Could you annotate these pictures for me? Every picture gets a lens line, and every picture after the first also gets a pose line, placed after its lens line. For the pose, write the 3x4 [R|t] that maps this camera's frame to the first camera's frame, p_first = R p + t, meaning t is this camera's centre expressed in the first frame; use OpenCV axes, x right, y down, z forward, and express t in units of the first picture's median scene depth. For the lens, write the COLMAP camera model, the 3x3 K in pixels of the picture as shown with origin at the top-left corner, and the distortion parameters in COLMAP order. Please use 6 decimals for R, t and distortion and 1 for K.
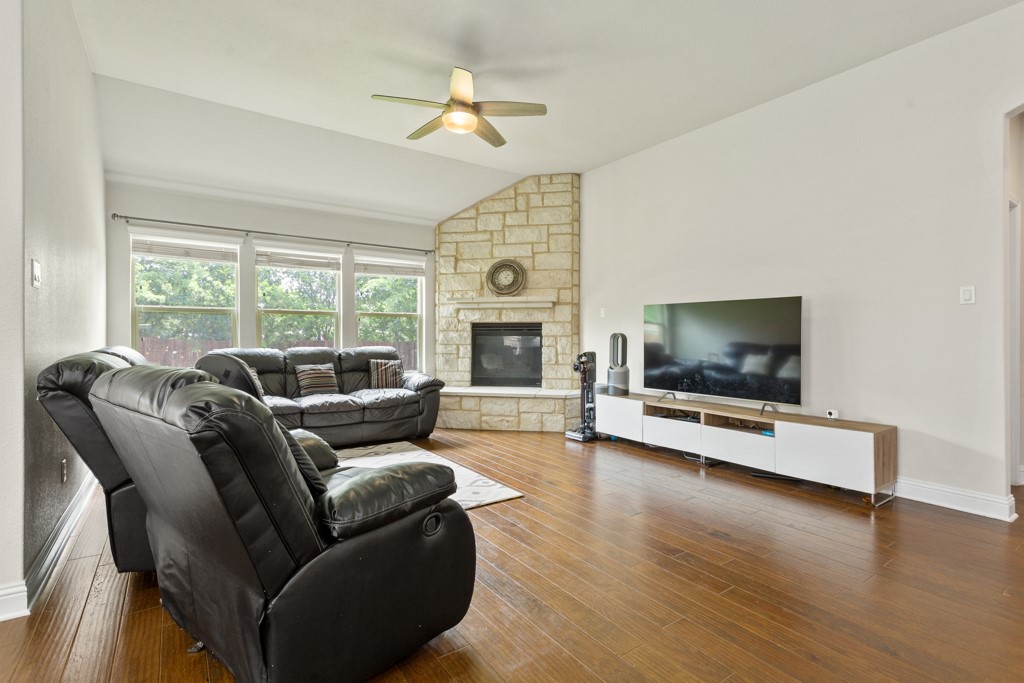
lens RADIAL K [[526.0, 0, 510.2], [0, 526.0, 337.9], [0, 0, 1]] dist [0.000263, 0.000367]
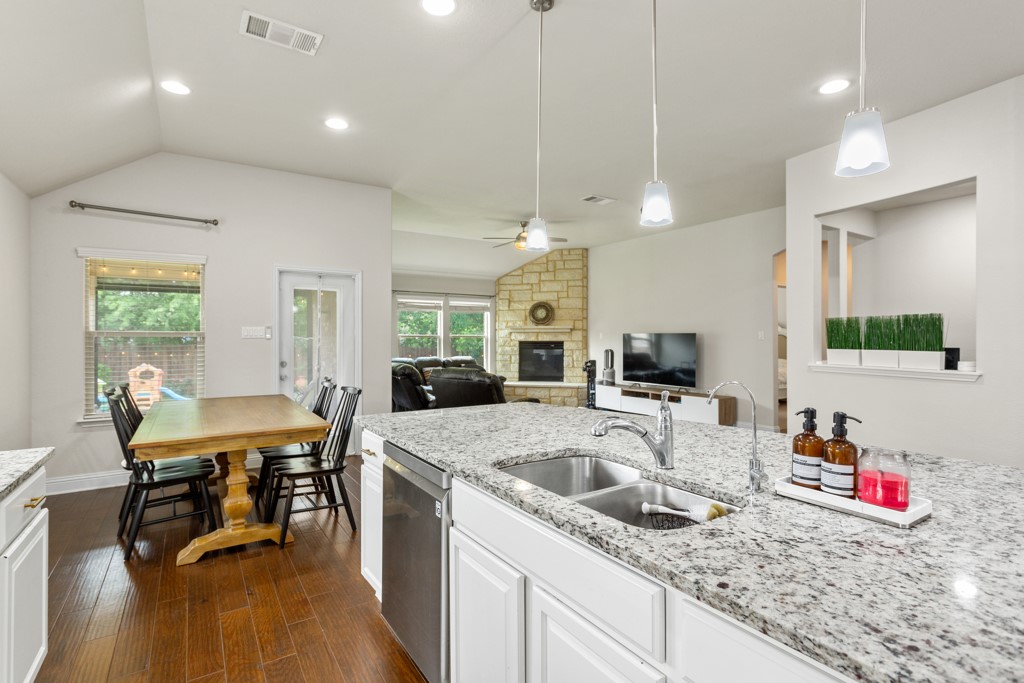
lens RADIAL K [[526.0, 0, 513.8], [0, 526.0, 341.3], [0, 0, 1]] dist [0.000263, 0.000367]
pose [[0.999646, -0.000946, -0.026573, -0.049449], [0.000947, 1.000000, 0.000021, -0.029445], [0.026573, -0.000046, 0.999647, -0.611825]]
